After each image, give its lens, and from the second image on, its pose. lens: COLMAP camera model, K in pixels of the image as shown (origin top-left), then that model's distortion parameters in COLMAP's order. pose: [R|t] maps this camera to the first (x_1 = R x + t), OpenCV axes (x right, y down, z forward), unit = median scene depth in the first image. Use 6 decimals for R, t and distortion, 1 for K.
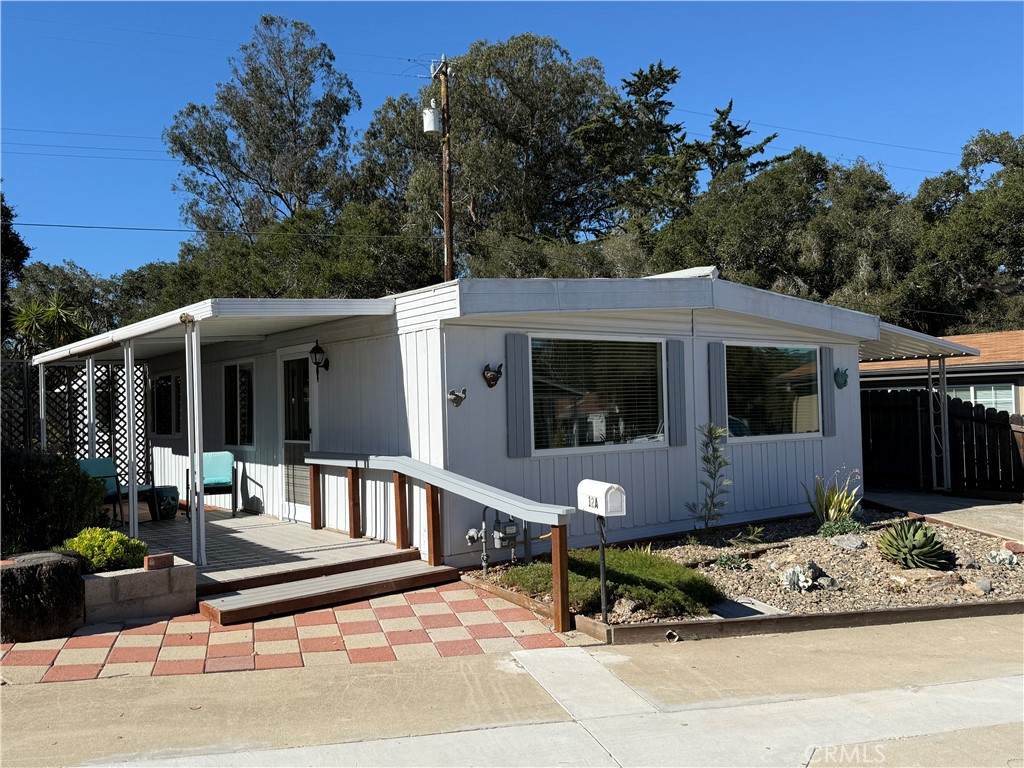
lens RADIAL K [[828.0, 0, 509.3], [0, 828.0, 381.7], [0, 0, 1]] dist [0.110968, -0.173650]
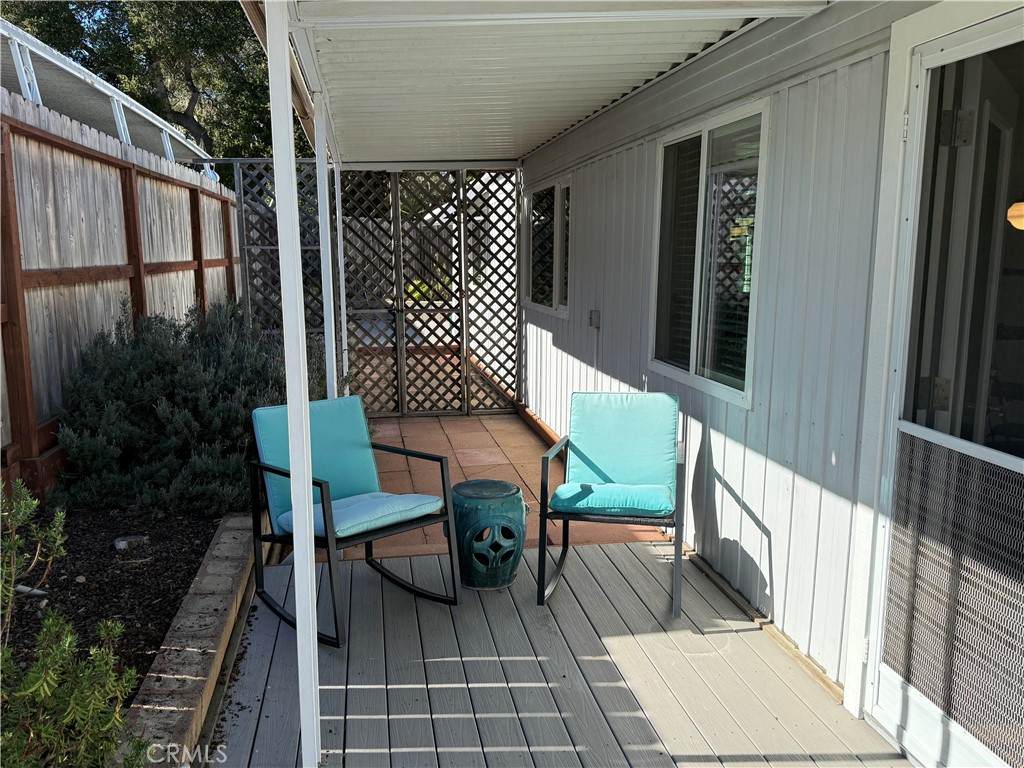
lens RADIAL K [[828.0, 0, 509.3], [0, 828.0, 381.7], [0, 0, 1]] dist [0.110968, -0.173650]
pose [[0.882538, 0.101329, -0.459194, -0.185476], [-0.011509, 0.980869, 0.194327, 0.009647], [0.470100, -0.166216, 0.866821, 0.531182]]
